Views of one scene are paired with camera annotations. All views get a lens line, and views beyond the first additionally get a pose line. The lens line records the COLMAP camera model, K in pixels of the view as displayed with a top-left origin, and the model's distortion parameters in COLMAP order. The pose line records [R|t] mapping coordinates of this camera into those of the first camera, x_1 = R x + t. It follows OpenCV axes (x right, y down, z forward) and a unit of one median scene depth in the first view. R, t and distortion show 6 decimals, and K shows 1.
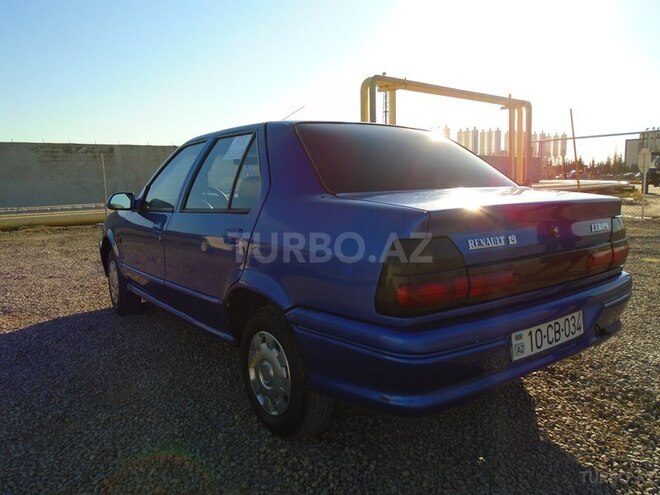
lens RADIAL K [[523.2, 0, 329.9], [0, 523.2, 247.5], [0, 0, 1]] dist [0.003109, -0.001653]
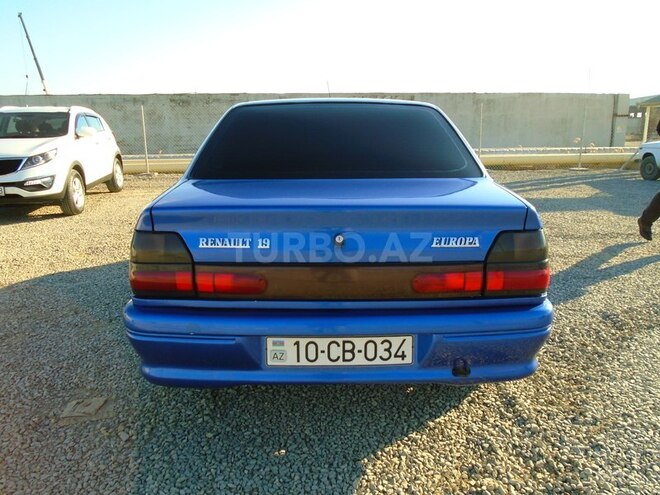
lens RADIAL K [[523.2, 0, 328.3], [0, 523.2, 247.5], [0, 0, 1]] dist [0.003109, -0.001653]
pose [[0.787688, 0.149691, -0.597612, 0.942163], [-0.084181, 0.987086, 0.136291, -0.137913], [0.610296, -0.057047, 0.790116, 0.286722]]
